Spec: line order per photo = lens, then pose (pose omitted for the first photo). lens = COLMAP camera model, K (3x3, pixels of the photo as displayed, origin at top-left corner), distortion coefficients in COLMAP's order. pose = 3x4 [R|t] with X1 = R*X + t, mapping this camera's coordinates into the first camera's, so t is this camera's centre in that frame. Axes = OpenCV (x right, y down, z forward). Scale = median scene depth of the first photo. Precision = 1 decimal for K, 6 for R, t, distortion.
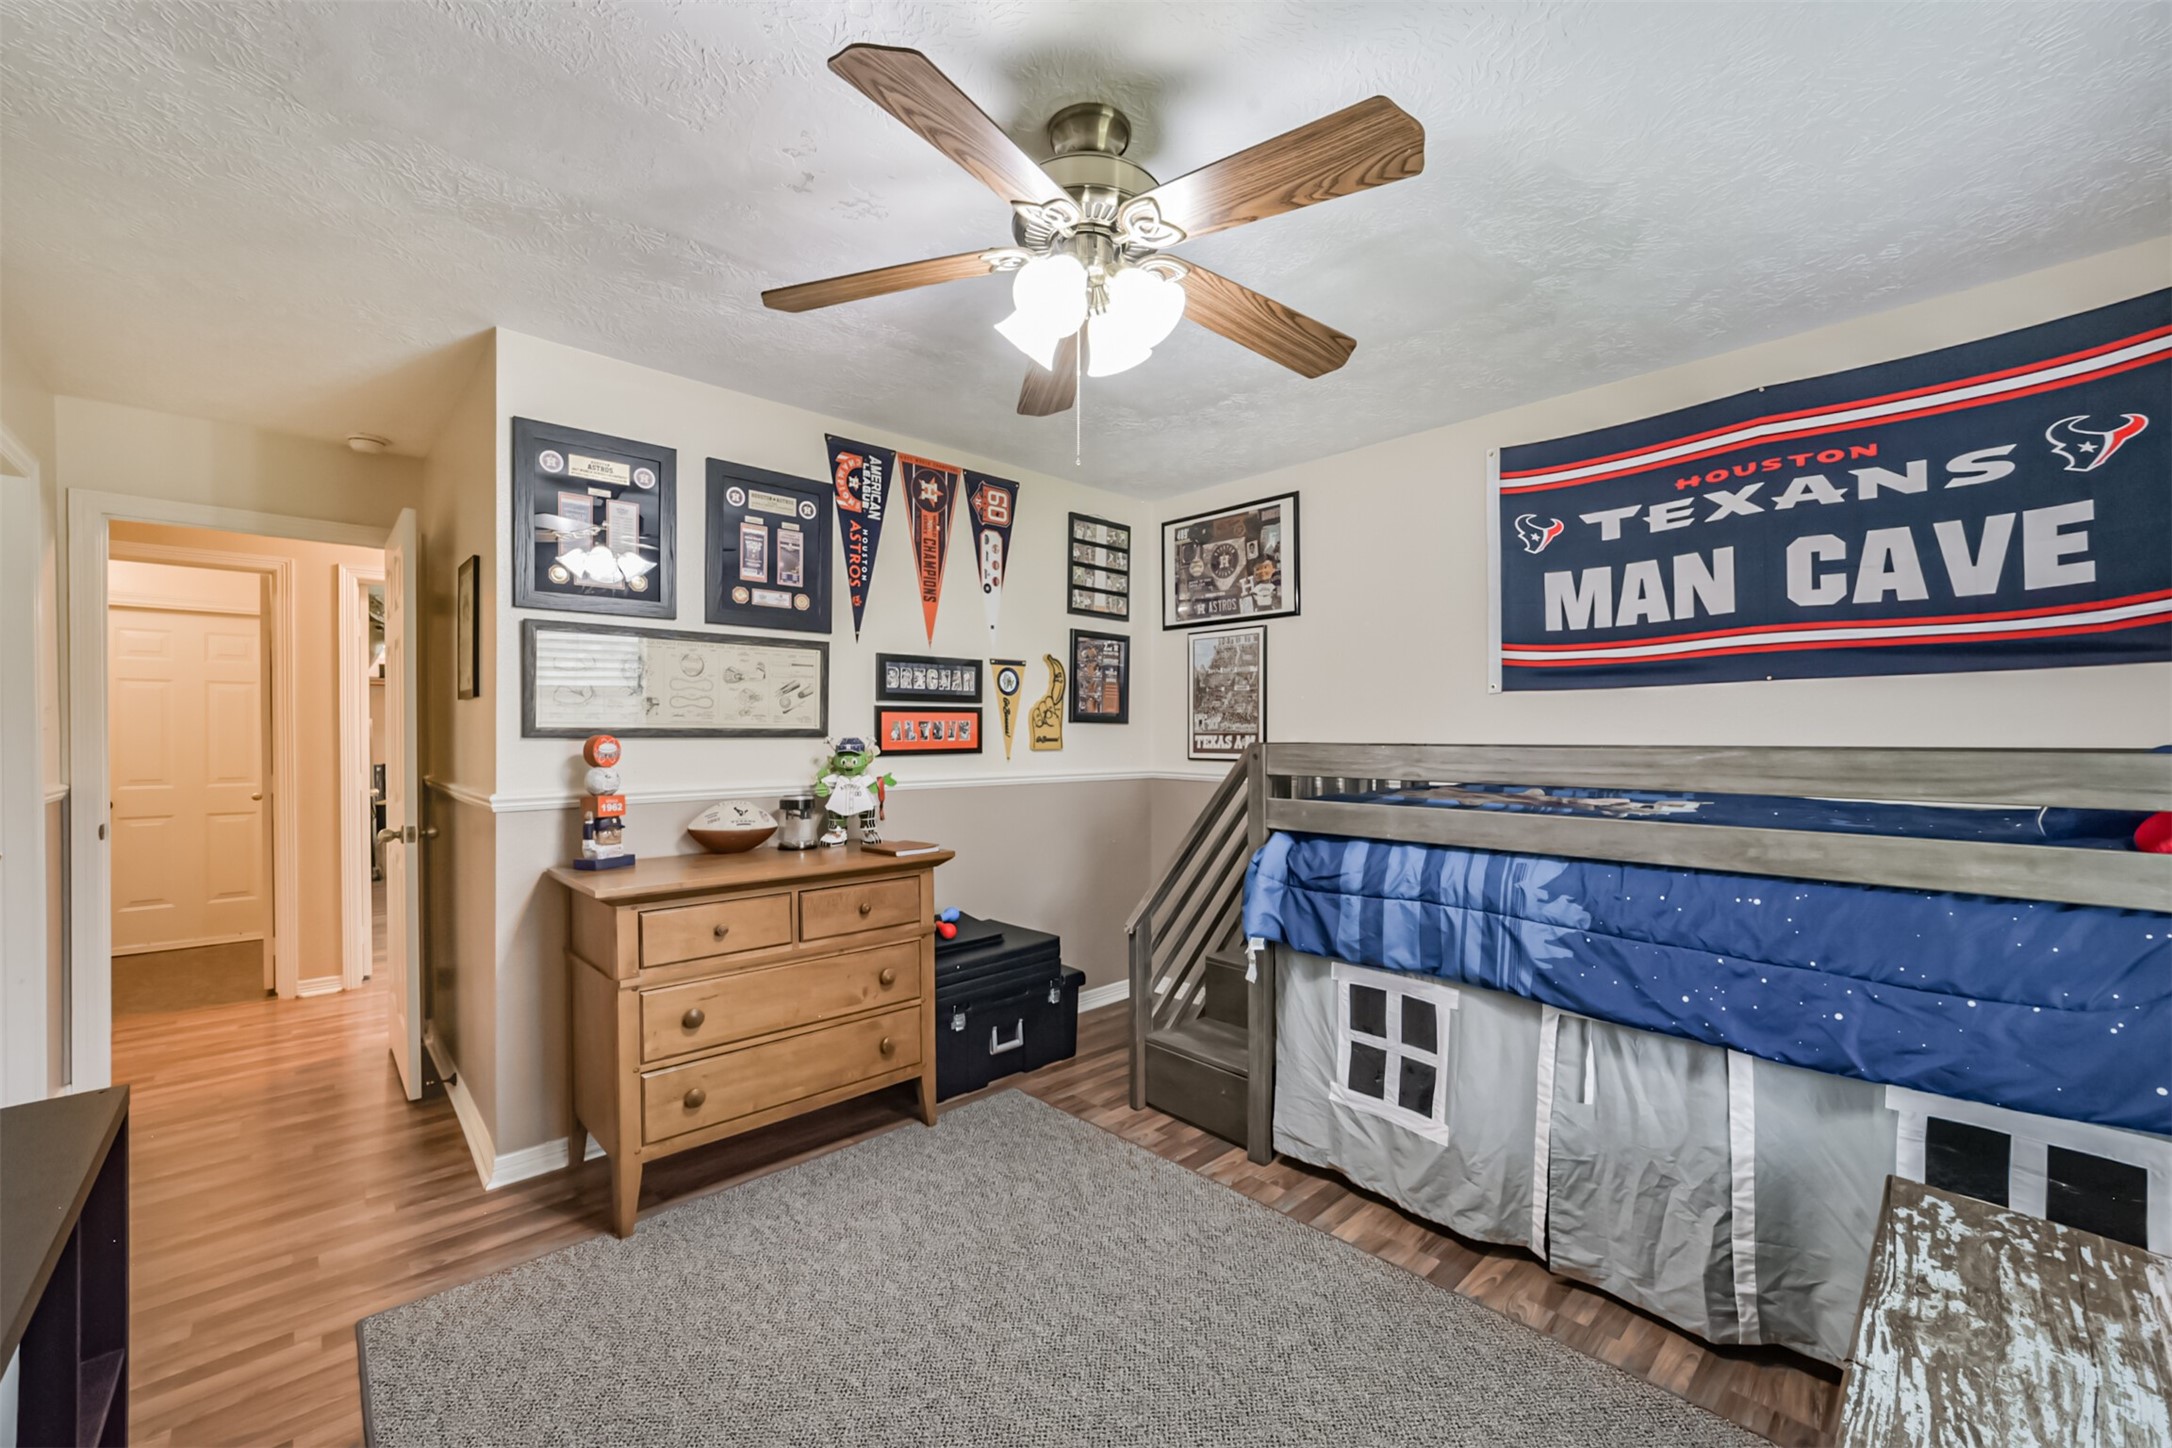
lens RADIAL K [[841.1, 0, 1068.4], [0, 841.1, 734.7], [0, 0, 1]] dist [-0.013902, 0.006270]
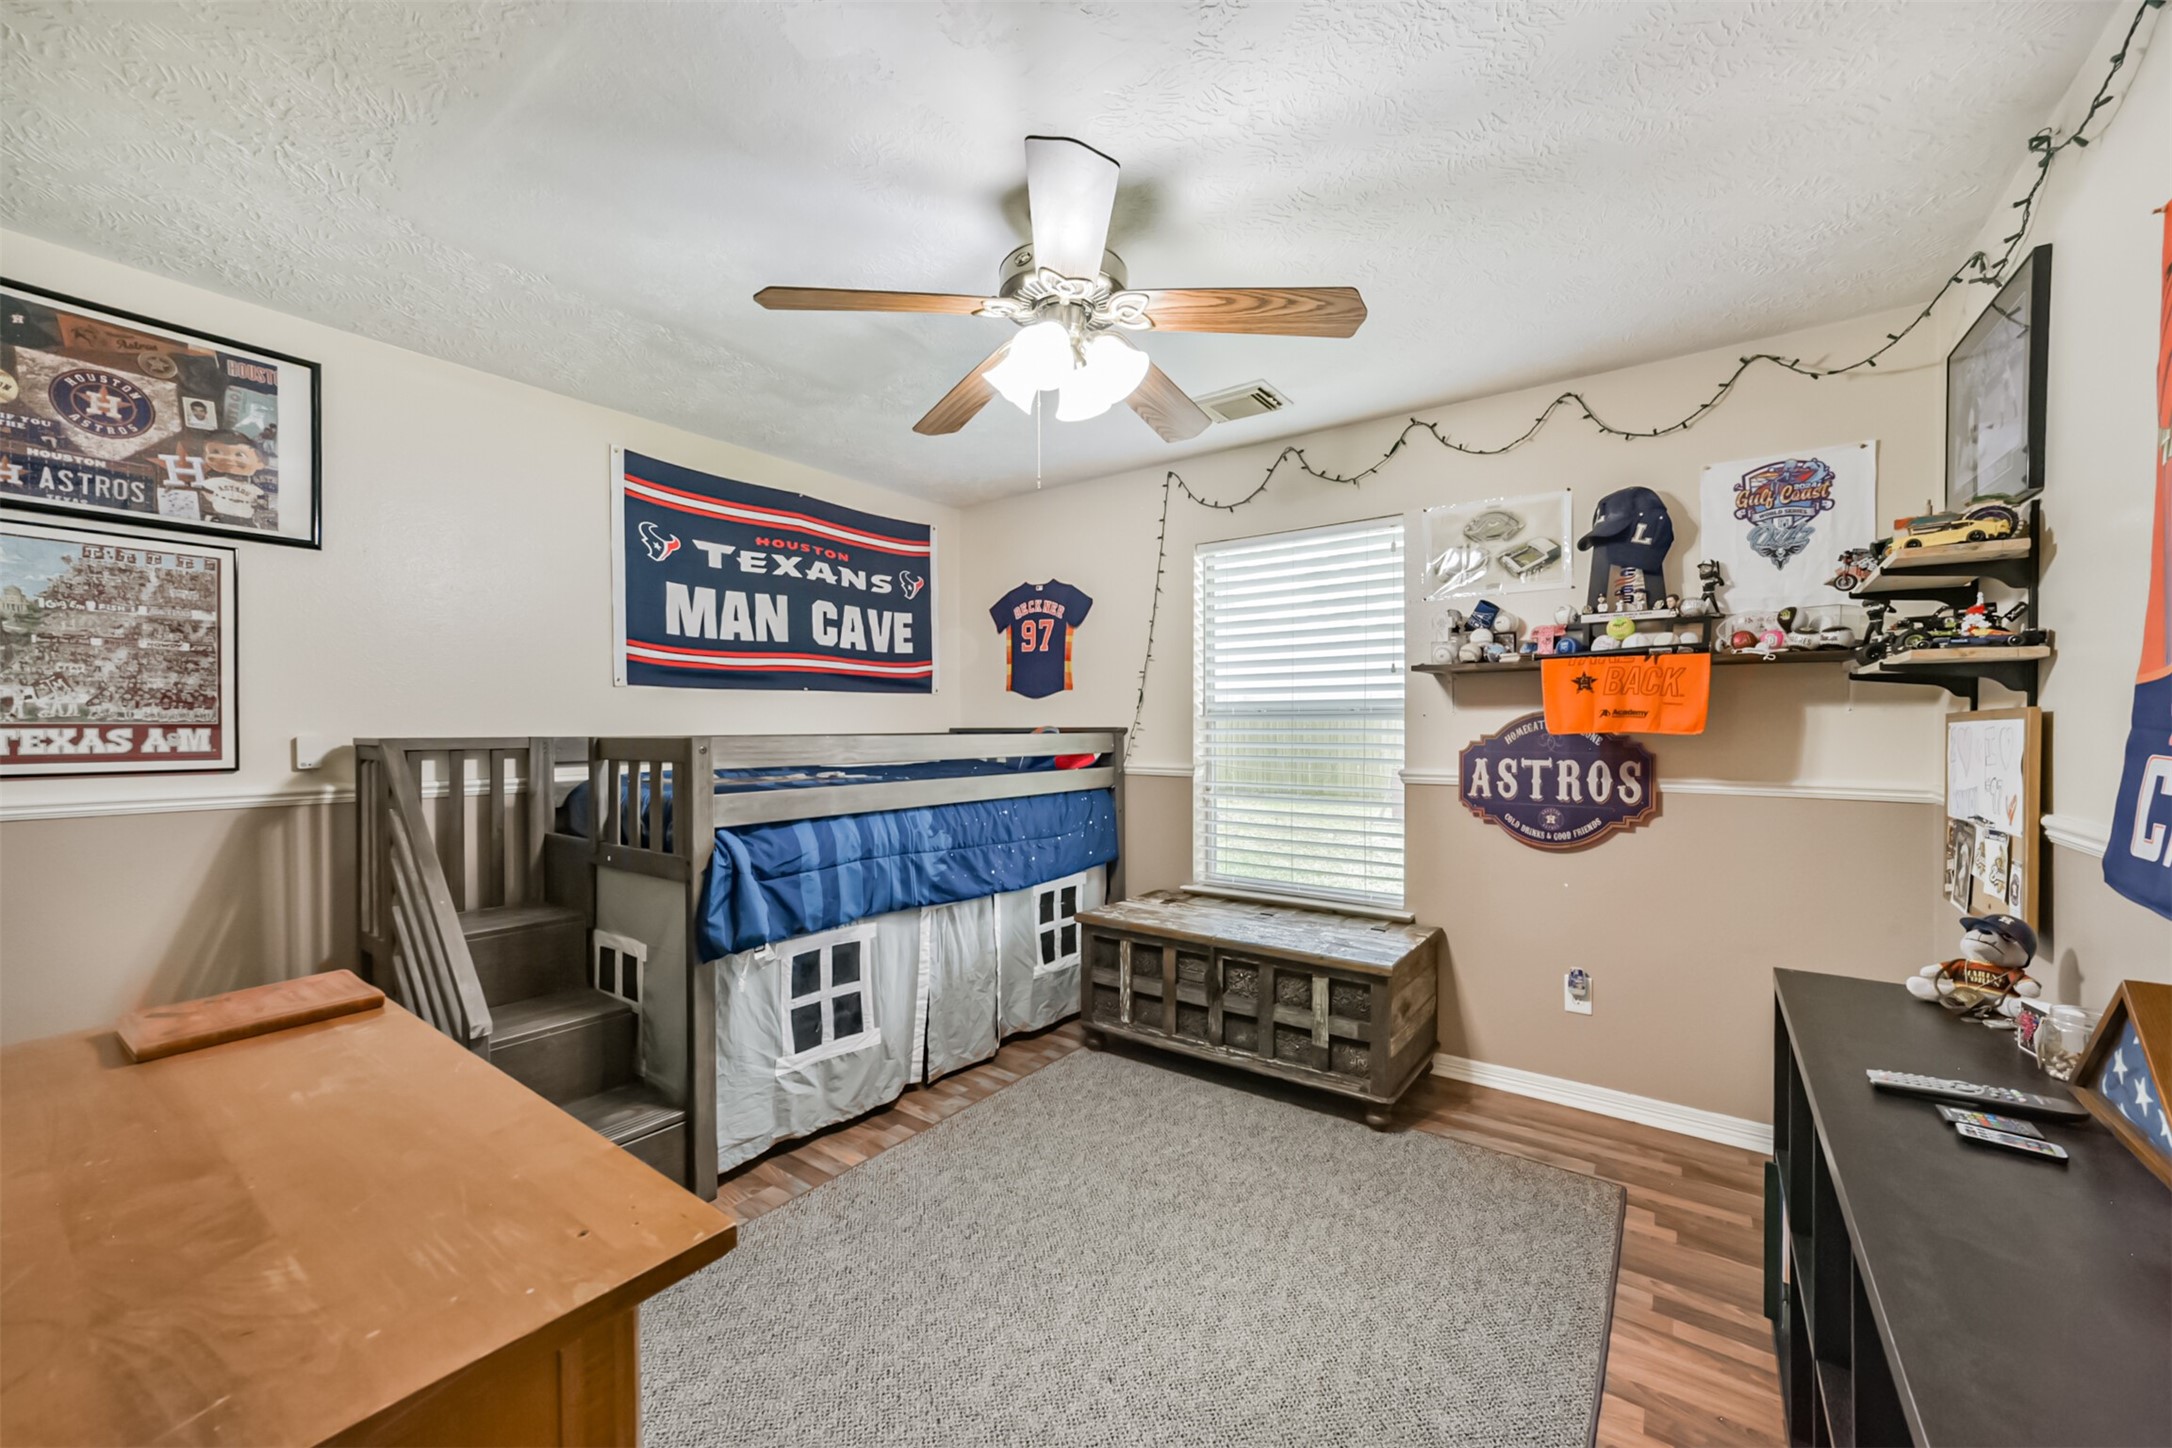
lens RADIAL K [[841.1, 0, 1083.3], [0, 841.1, 733.3], [0, 0, 1]] dist [-0.013902, 0.006270]
pose [[-0.183297, -0.006439, 0.983036, -0.773591], [0.002273, 0.999973, 0.006974, 0.002922], [-0.983055, 0.003512, -0.183278, 0.813639]]
